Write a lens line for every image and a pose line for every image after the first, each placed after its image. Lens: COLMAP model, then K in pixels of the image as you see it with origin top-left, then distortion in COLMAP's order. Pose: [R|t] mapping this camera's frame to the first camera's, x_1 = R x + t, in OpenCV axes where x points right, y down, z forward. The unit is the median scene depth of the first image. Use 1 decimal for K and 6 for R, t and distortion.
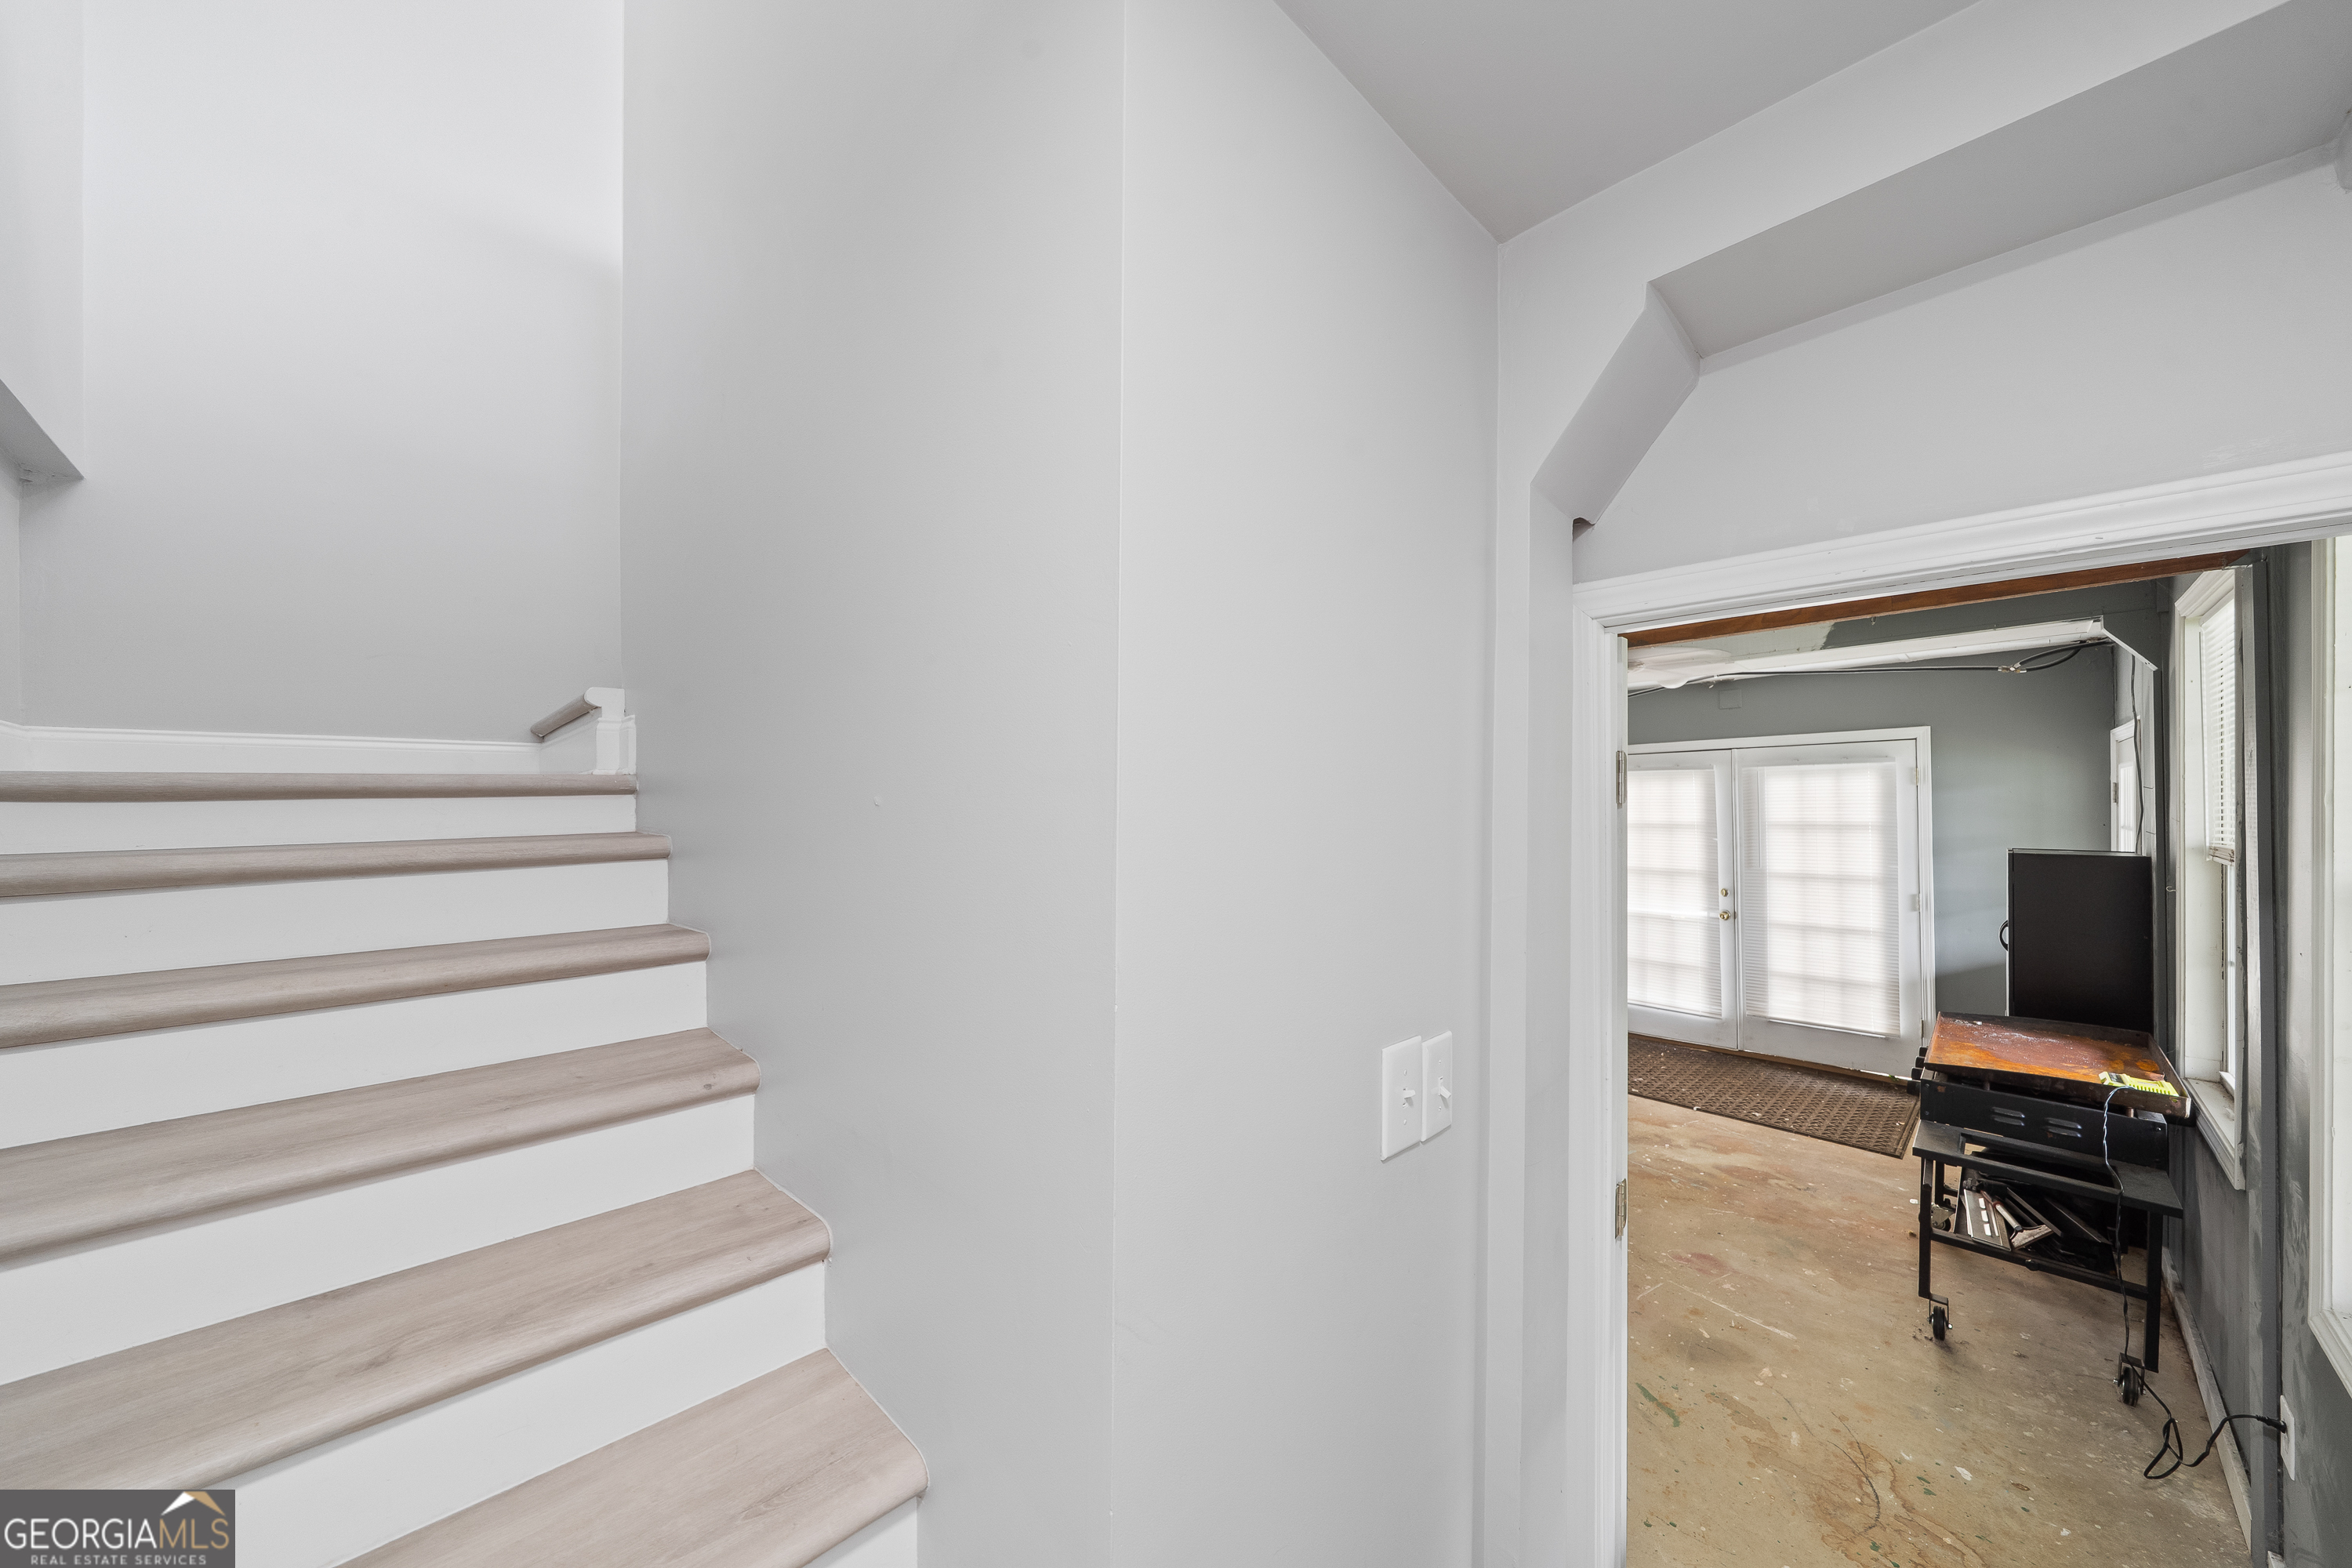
lens RADIAL K [[824.1, 0, 1177.3], [0, 824.1, 801.0], [0, 0, 1]] dist [-0.000839, 0.000276]
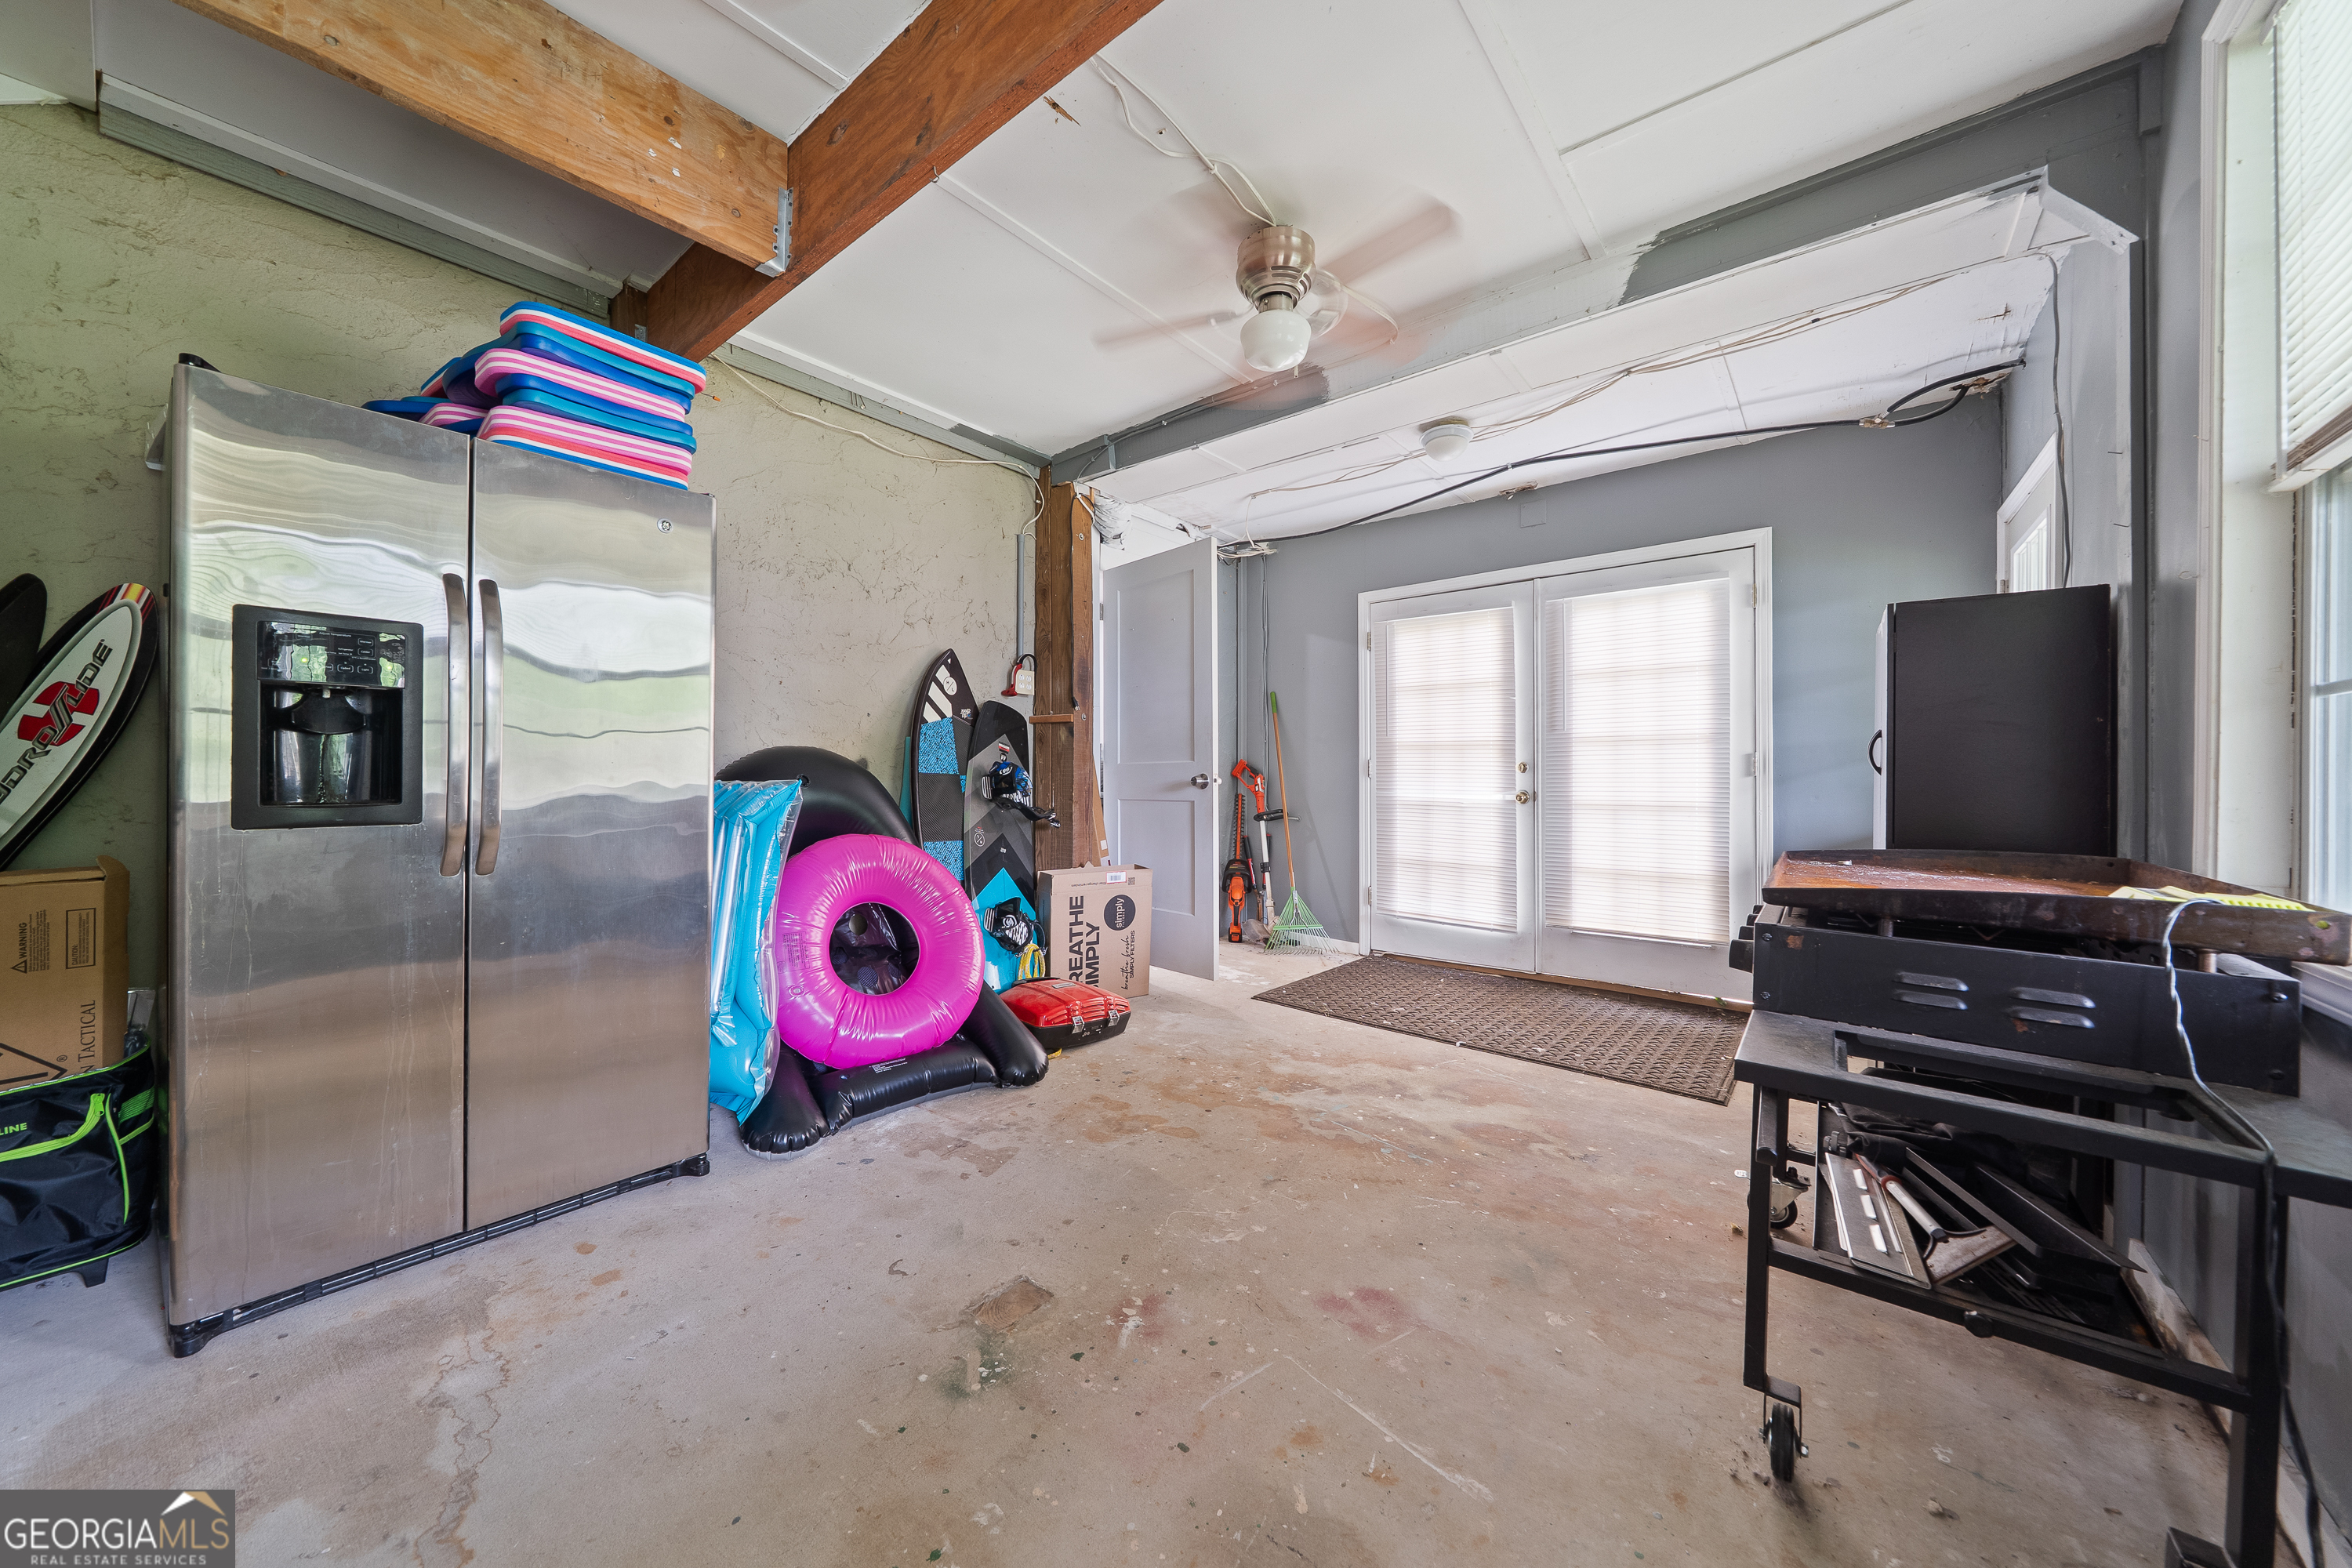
lens RADIAL K [[824.1, 0, 1169.0], [0, 824.1, 774.0], [0, 0, 1]] dist [-0.000839, 0.000276]
pose [[0.993308, 0.018859, 0.113950, 0.395550], [-0.018405, 0.999818, -0.005030, 0.200373], [-0.114024, 0.002899, 0.993474, 0.438071]]
